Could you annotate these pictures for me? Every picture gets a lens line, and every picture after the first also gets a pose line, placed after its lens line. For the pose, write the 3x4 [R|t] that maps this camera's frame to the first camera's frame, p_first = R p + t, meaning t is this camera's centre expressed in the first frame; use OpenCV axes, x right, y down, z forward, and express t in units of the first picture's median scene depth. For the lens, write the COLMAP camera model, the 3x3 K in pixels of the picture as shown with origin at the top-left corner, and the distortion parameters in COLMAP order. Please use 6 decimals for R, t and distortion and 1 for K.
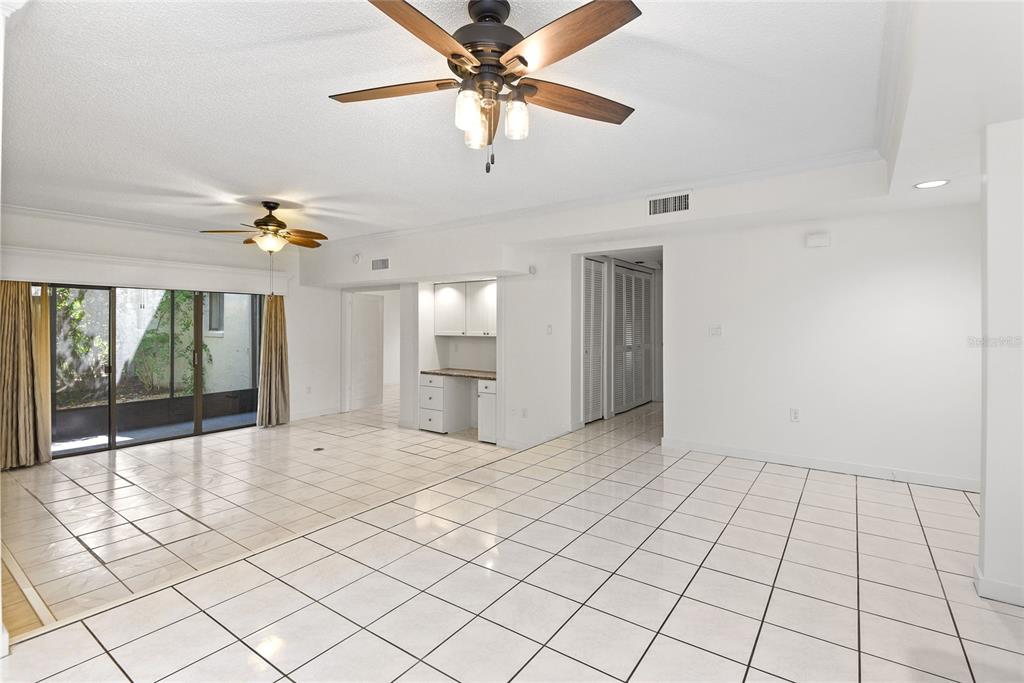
lens RADIAL K [[479.1, 0, 508.3], [0, 479.1, 332.0], [0, 0, 1]] dist [0.013052, -0.005328]
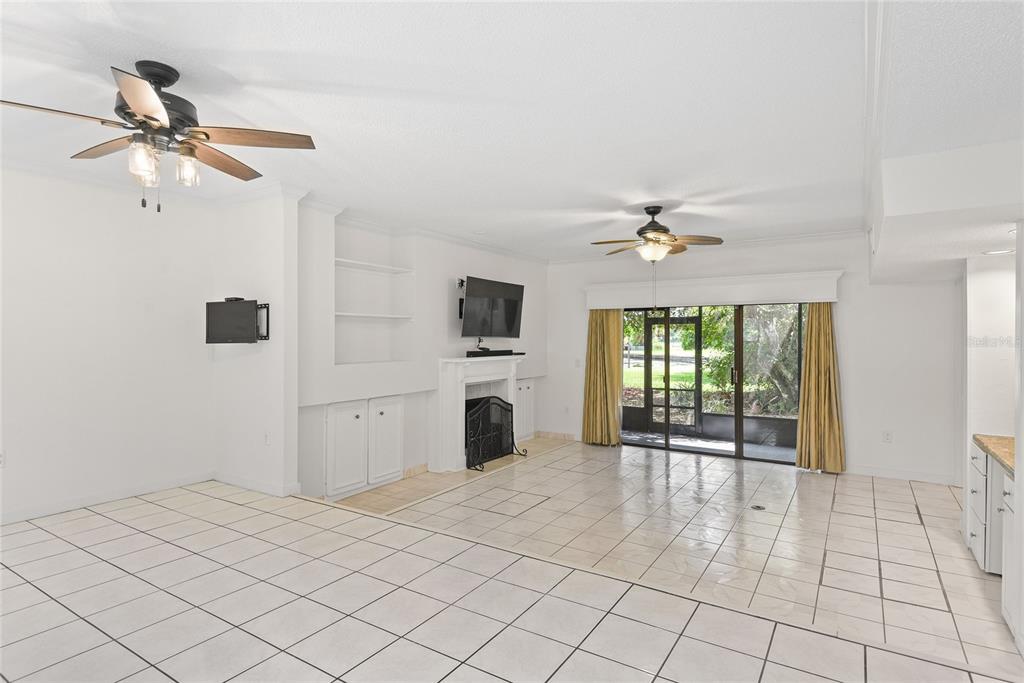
lens RADIAL K [[536.5, 0, 513.3], [0, 536.5, 340.7], [0, 0, 1]] dist [0.021204, -0.003363]
pose [[0.057932, 0.005150, -0.998307, 0.376528], [-0.015328, 0.999873, 0.004268, -0.012386], [0.998203, 0.015055, 0.058004, 0.503688]]
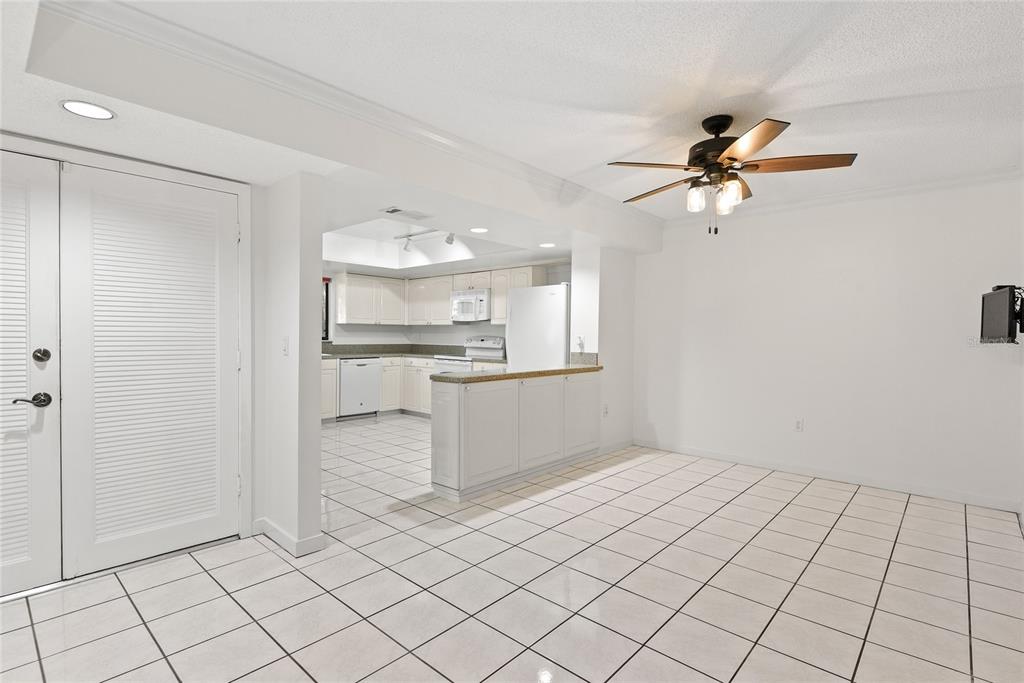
lens RADIAL K [[494.3, 0, 517.4], [0, 494.3, 341.9], [0, 0, 1]] dist [0.019675, -0.005786]
pose [[-0.995083, -0.011455, 0.098375, 0.118672], [-0.008637, 0.999541, 0.029025, -0.012717], [-0.098663, 0.028033, -0.994726, 0.729570]]
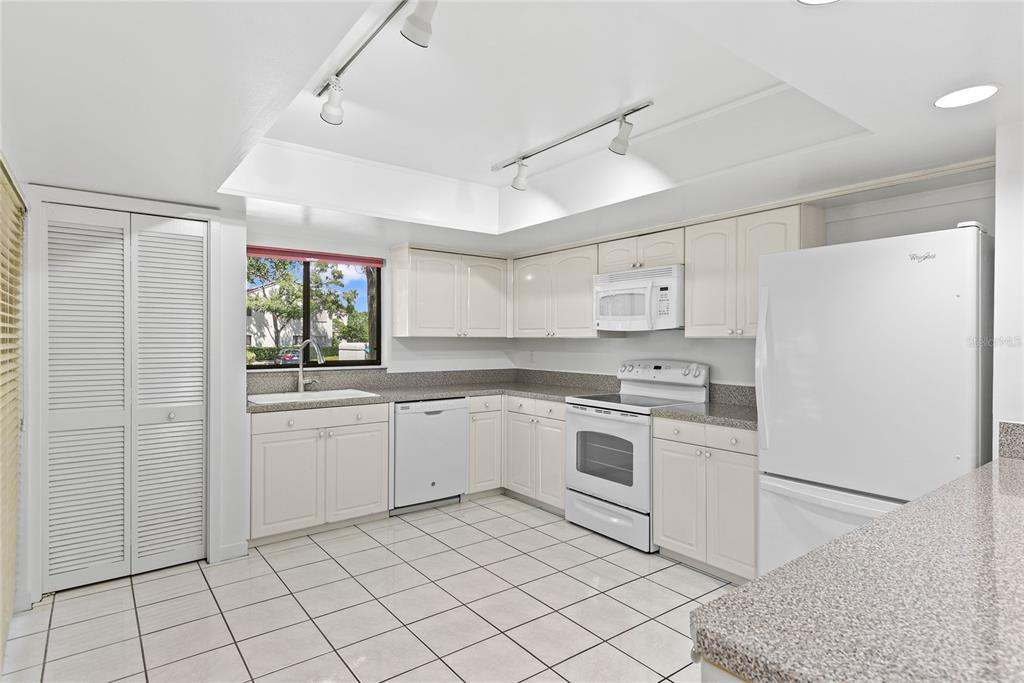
lens RADIAL K [[536.5, 0, 511.5], [0, 536.5, 341.2], [0, 0, 1]] dist [0.021204, -0.003363]
pose [[-0.957661, -0.003953, 0.287871, 0.282356], [0.001020, 0.999853, 0.017121, -0.024135], [-0.287896, 0.016690, -0.957516, 0.293094]]
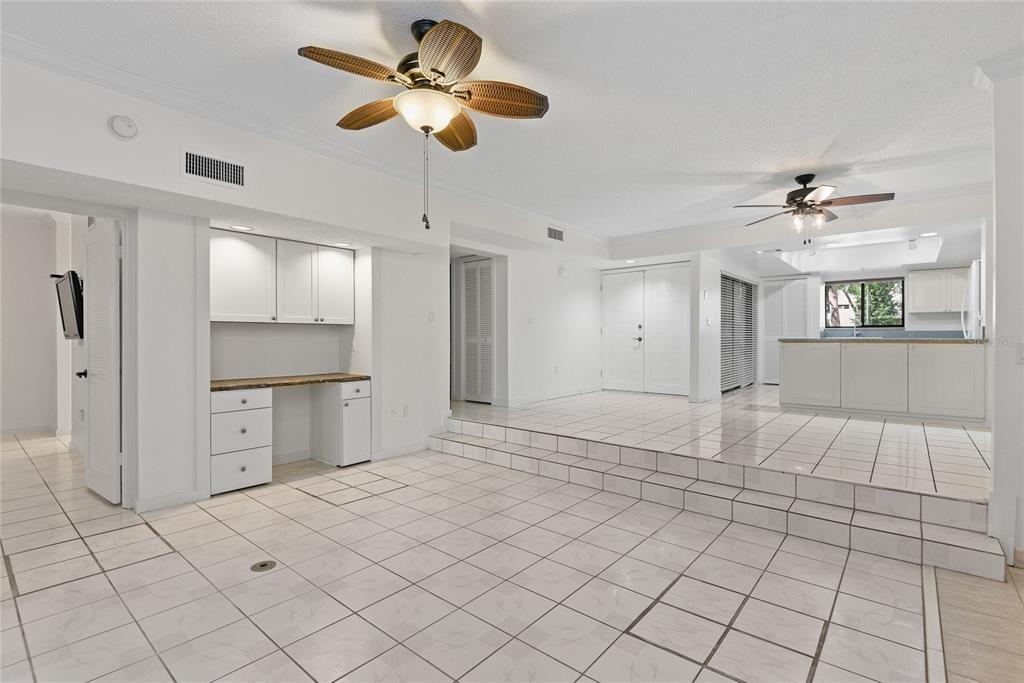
lens RADIAL K [[479.1, 0, 511.5], [0, 479.1, 345.4], [0, 0, 1]] dist [0.013052, -0.005328]
pose [[0.058108, -0.015653, 0.998188, -0.728856], [0.014022, 0.999791, 0.014862, 0.034066], [-0.998212, 0.013133, 0.058315, 0.663502]]
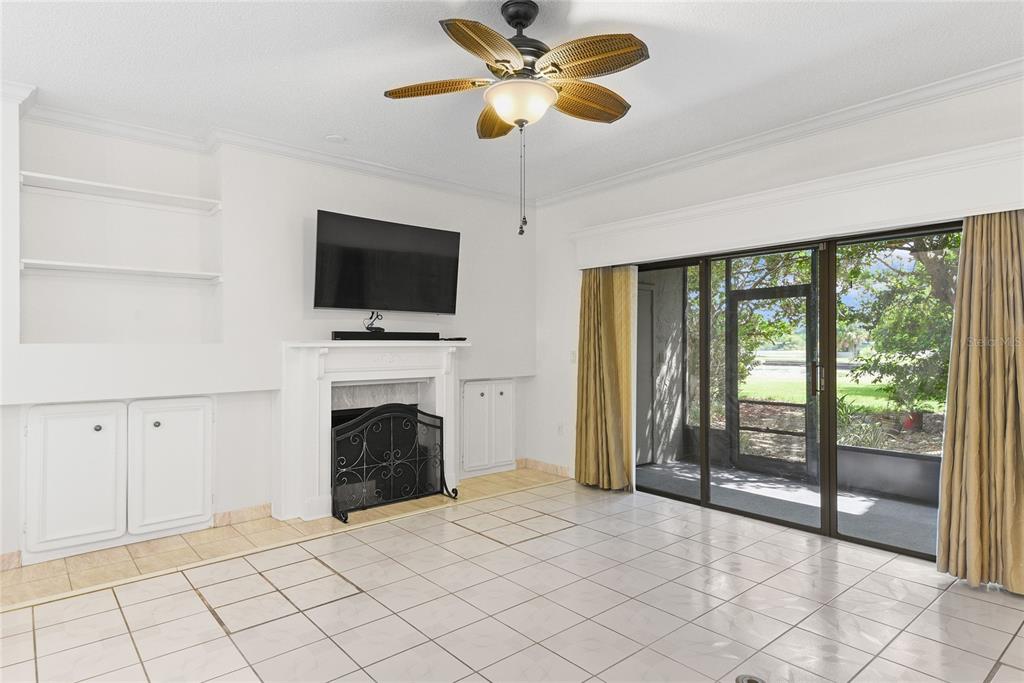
lens RADIAL K [[578.1, 0, 512.8], [0, 578.1, 345.7], [0, 0, 1]] dist [0.015227, -0.004715]
pose [[-0.233365, 0.003052, -0.972384, 0.006178], [-0.012870, 0.999898, 0.006227, 0.021844], [0.972304, 0.013968, -0.233302, 0.829708]]
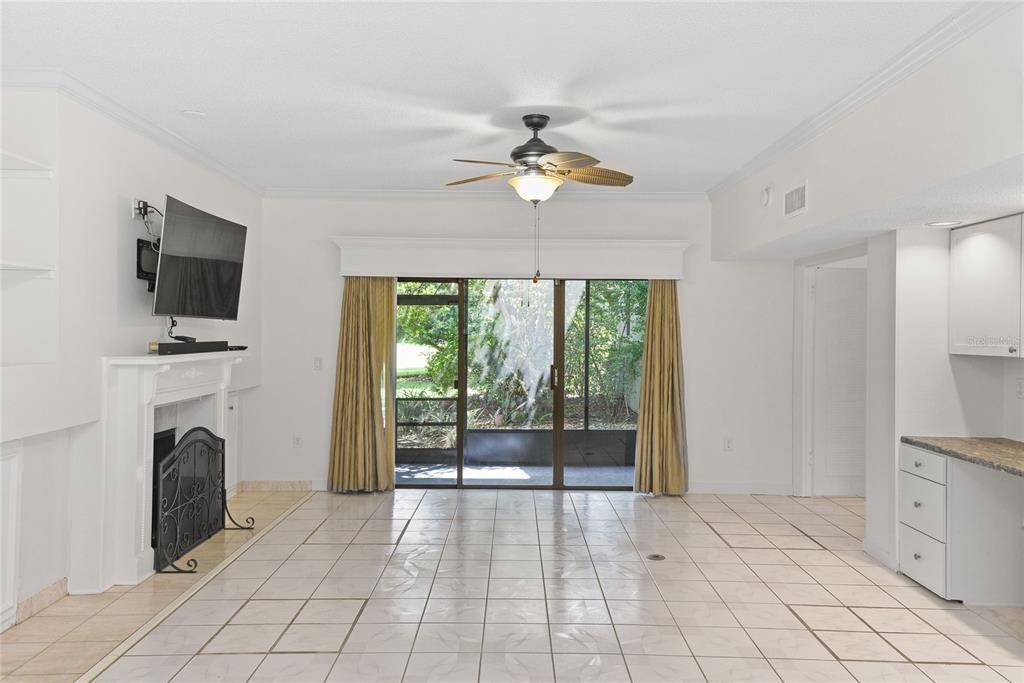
lens RADIAL K [[734.9, 0, 517.0], [0, 734.9, 334.6], [0, 0, 1]] dist [0.096744, -0.014431]
pose [[0.590360, 0.008483, -0.807095, 0.165640], [-0.019770, 0.999797, -0.003952, 0.000436], [0.806898, 0.018290, 0.590408, 0.334912]]
